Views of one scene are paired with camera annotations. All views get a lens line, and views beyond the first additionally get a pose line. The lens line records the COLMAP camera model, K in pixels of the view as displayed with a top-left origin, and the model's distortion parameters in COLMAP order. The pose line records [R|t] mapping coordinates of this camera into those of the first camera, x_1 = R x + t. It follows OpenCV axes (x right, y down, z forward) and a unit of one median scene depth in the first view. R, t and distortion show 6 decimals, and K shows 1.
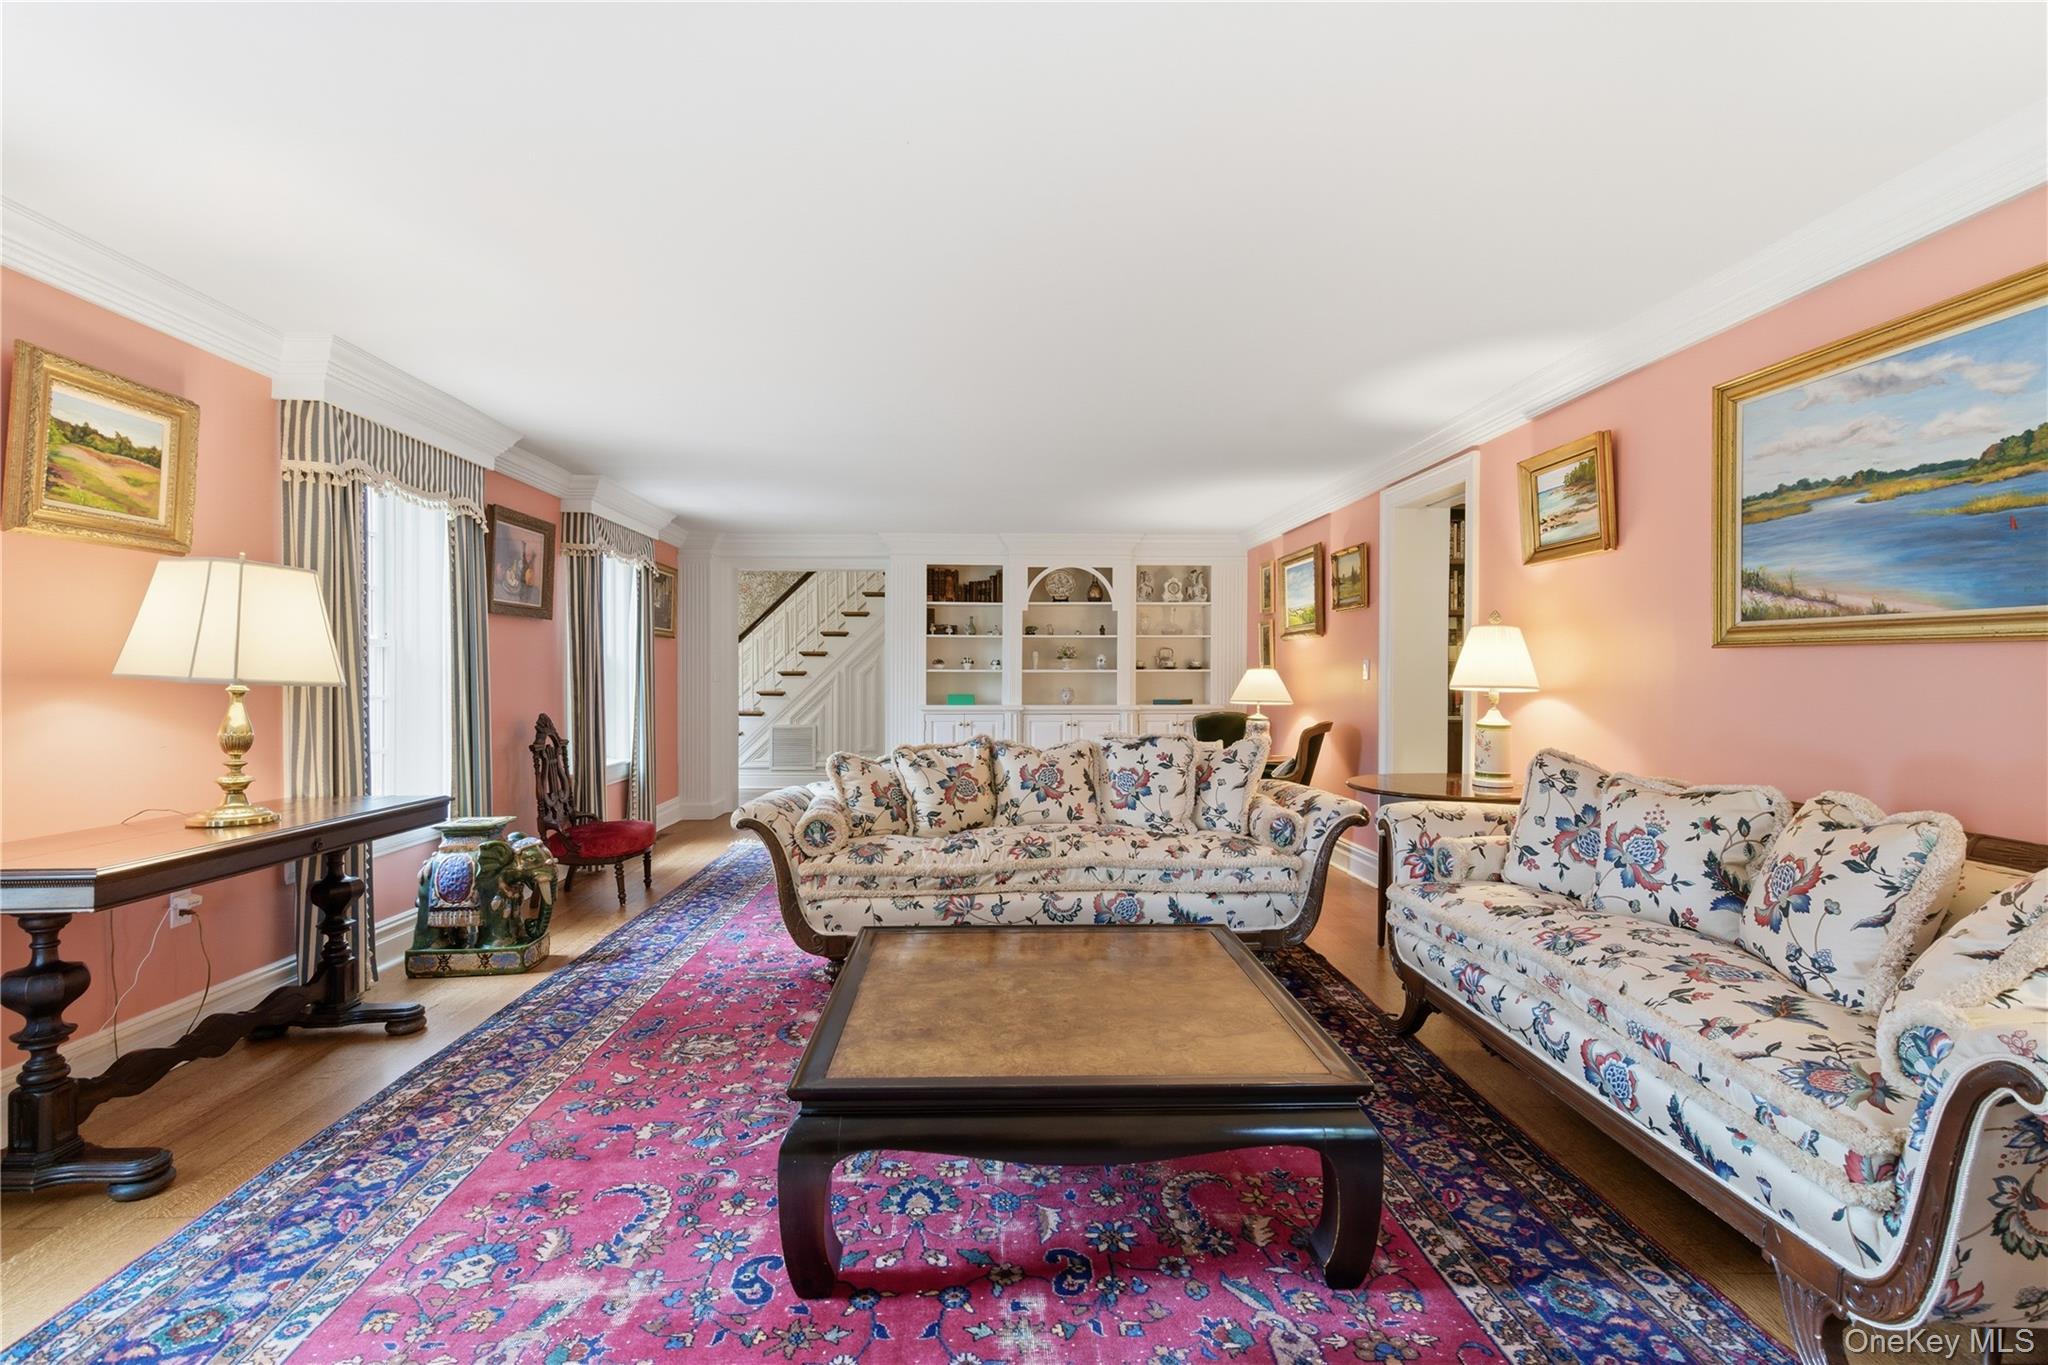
lens RADIAL K [[934.8, 0, 1022.7], [0, 934.8, 673.2], [0, 0, 1]] dist [-0.000224, -0.000128]
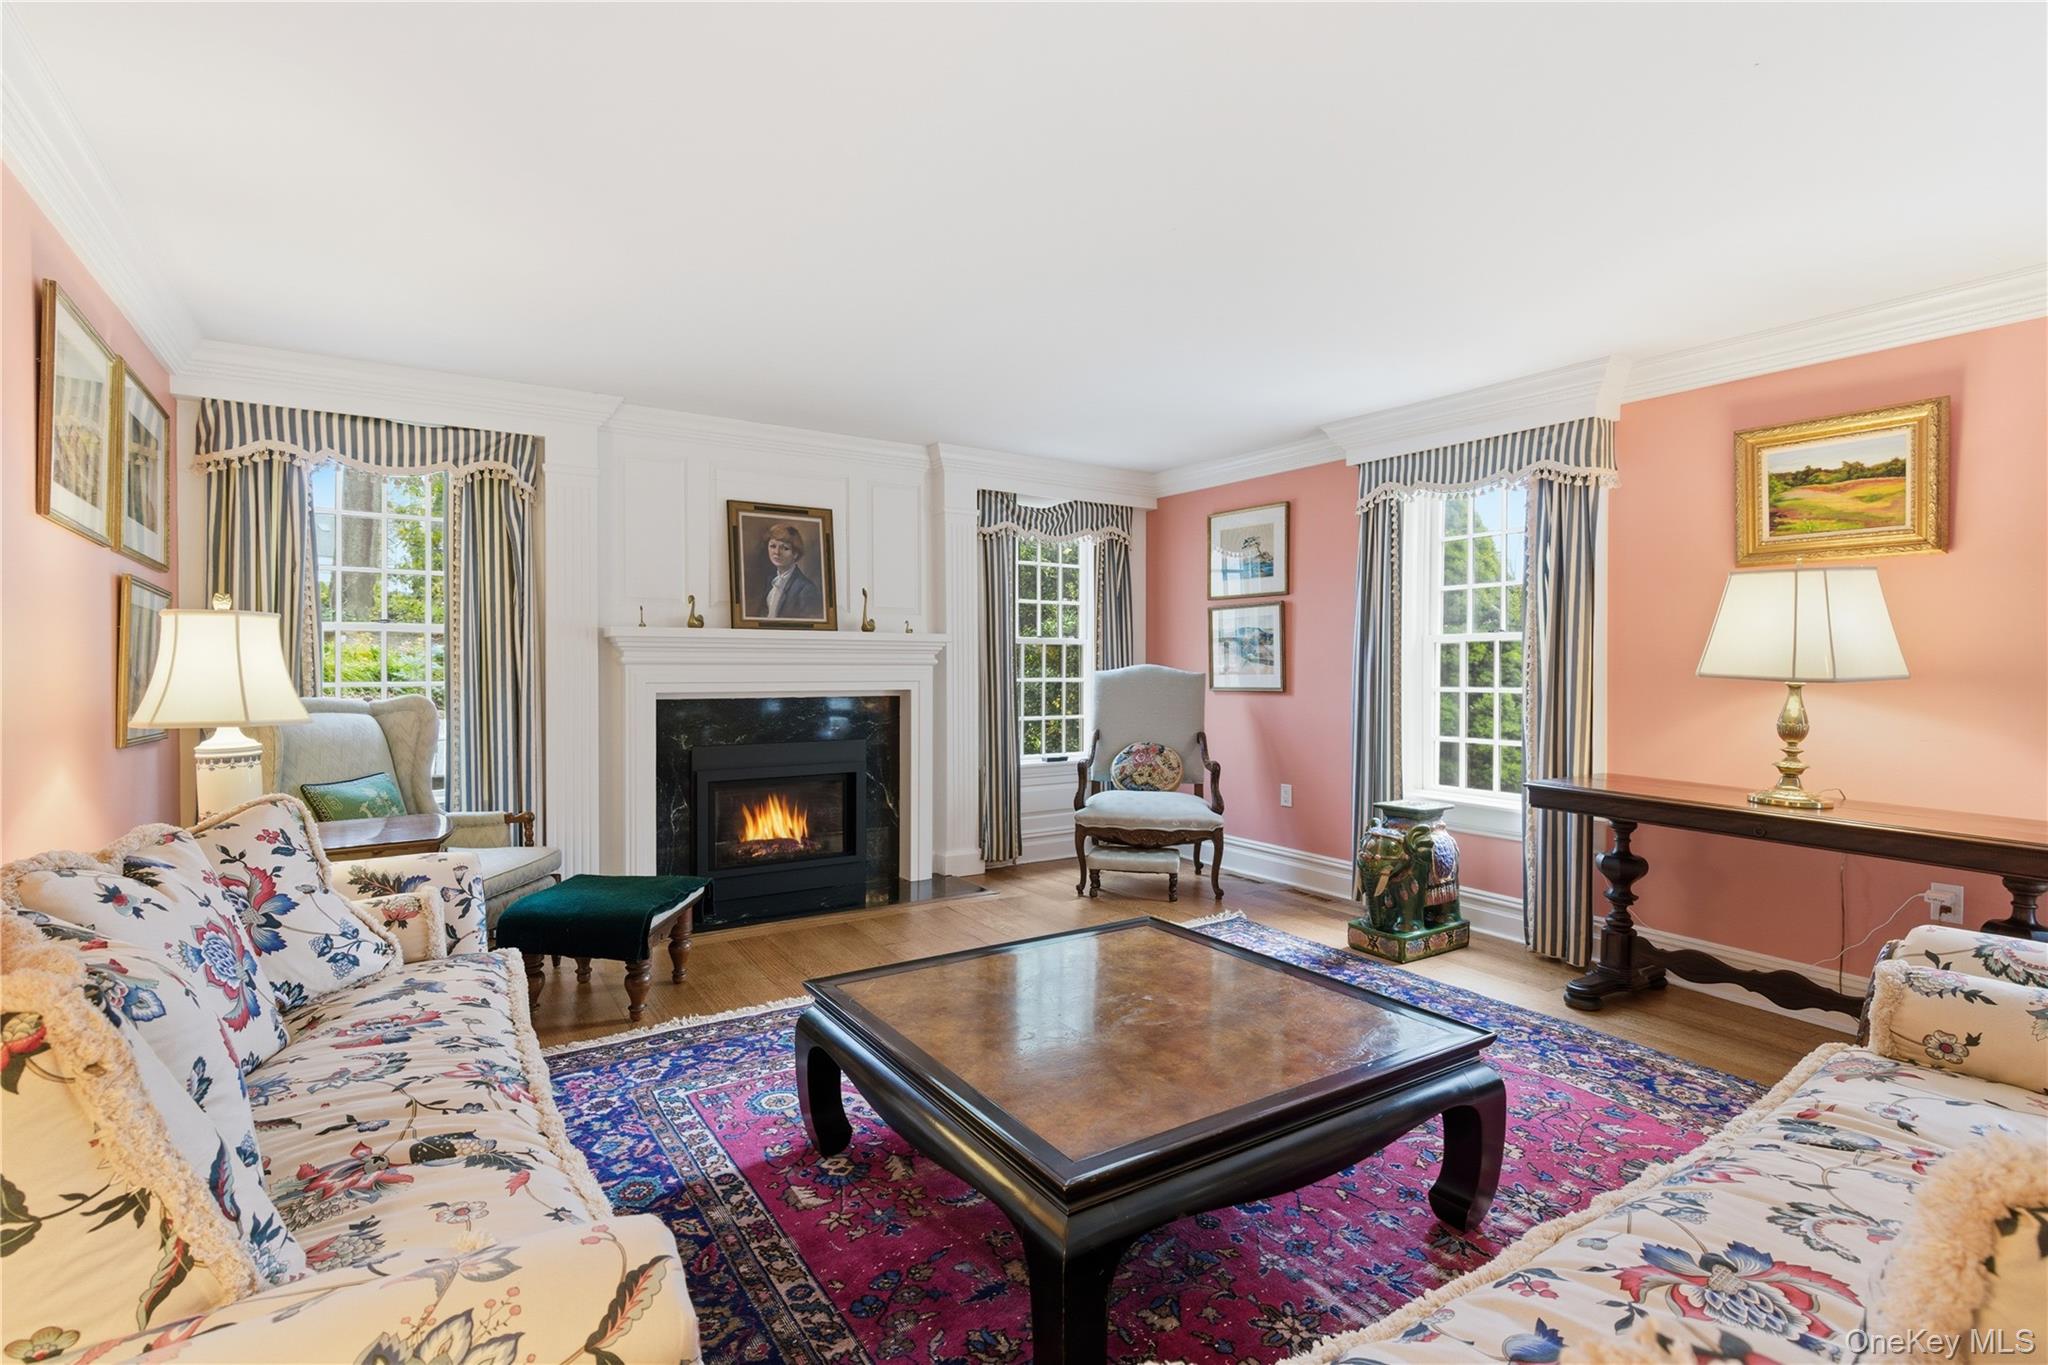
lens RADIAL K [[993.4, 0, 1024.9], [0, 993.4, 673.3], [0, 0, 1]] dist [-0.000203, -0.000043]
pose [[-0.861417, 0.000771, -0.507898, 0.561358], [-0.005999, 0.999914, 0.011693, -0.003164], [0.507863, 0.013120, -0.861338, 1.621948]]
